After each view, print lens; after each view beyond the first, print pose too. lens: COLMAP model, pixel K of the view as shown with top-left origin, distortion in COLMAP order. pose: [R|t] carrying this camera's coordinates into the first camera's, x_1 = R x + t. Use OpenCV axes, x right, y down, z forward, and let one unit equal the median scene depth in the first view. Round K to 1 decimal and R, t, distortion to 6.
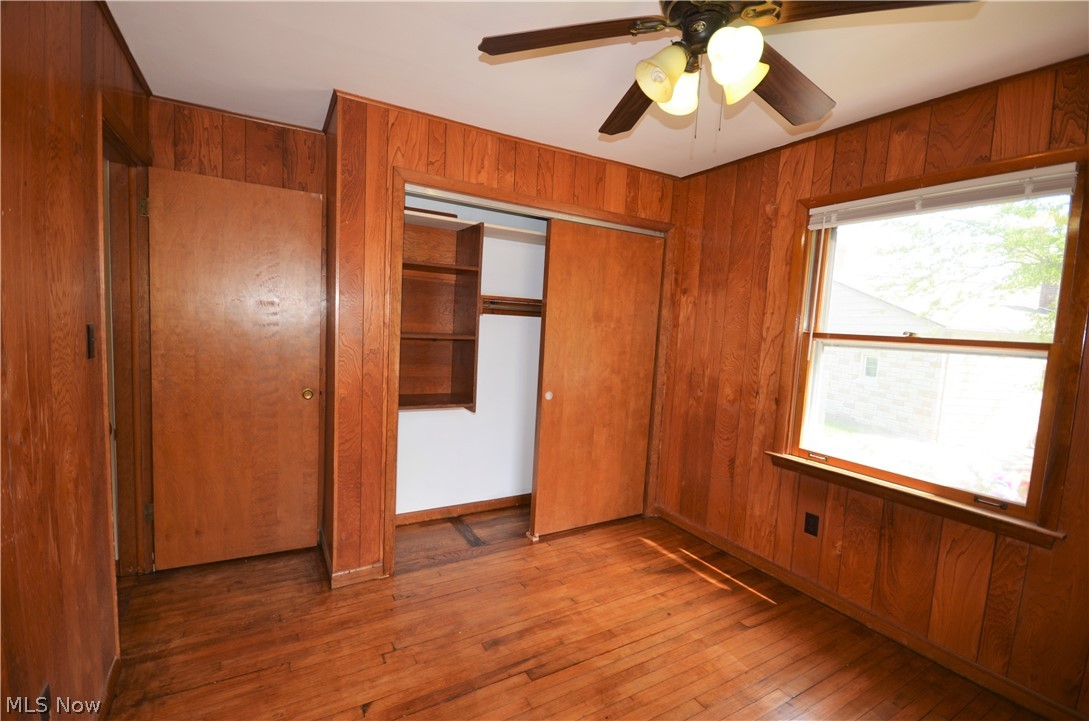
lens RADIAL K [[479.8, 0, 544.5], [0, 479.8, 360.5], [0, 0, 1]] dist [-0.000844, -0.000638]
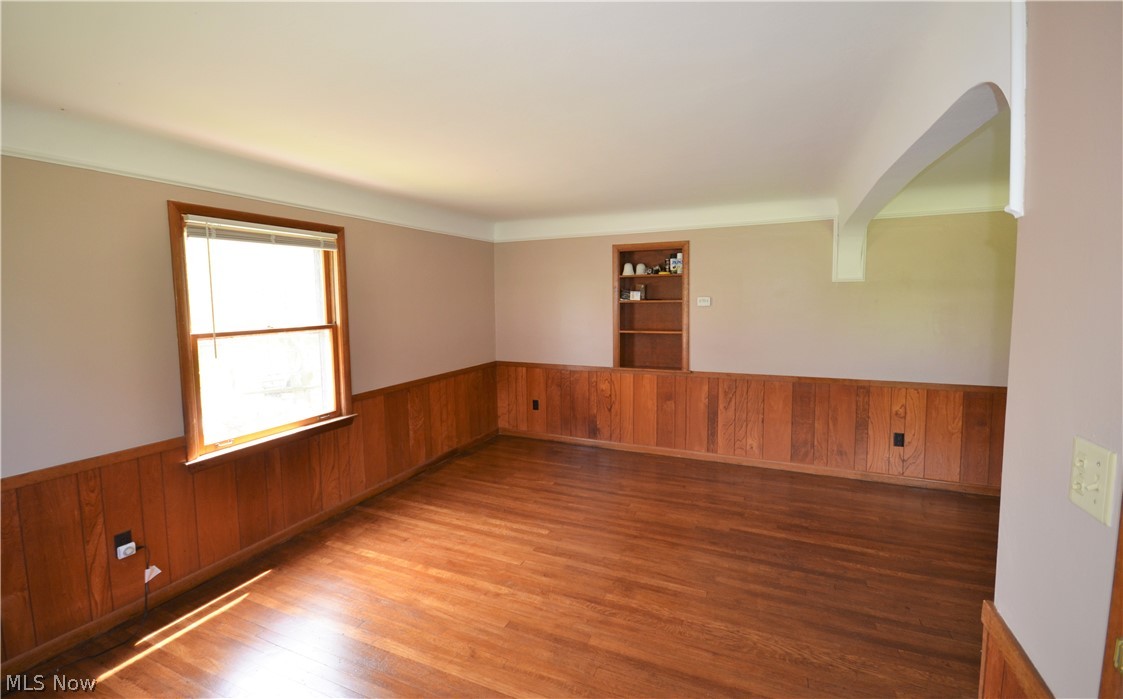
lens RADIAL K [[473.6, 0, 561.5], [0, 473.6, 349.5], [0, 0, 1]] dist [0.002577, -0.006485]
pose [[-0.584015, -0.081538, 0.807637, -0.790378], [0.098544, 0.980462, 0.170245, -0.129195], [-0.805739, 0.179013, -0.564570, 0.998766]]
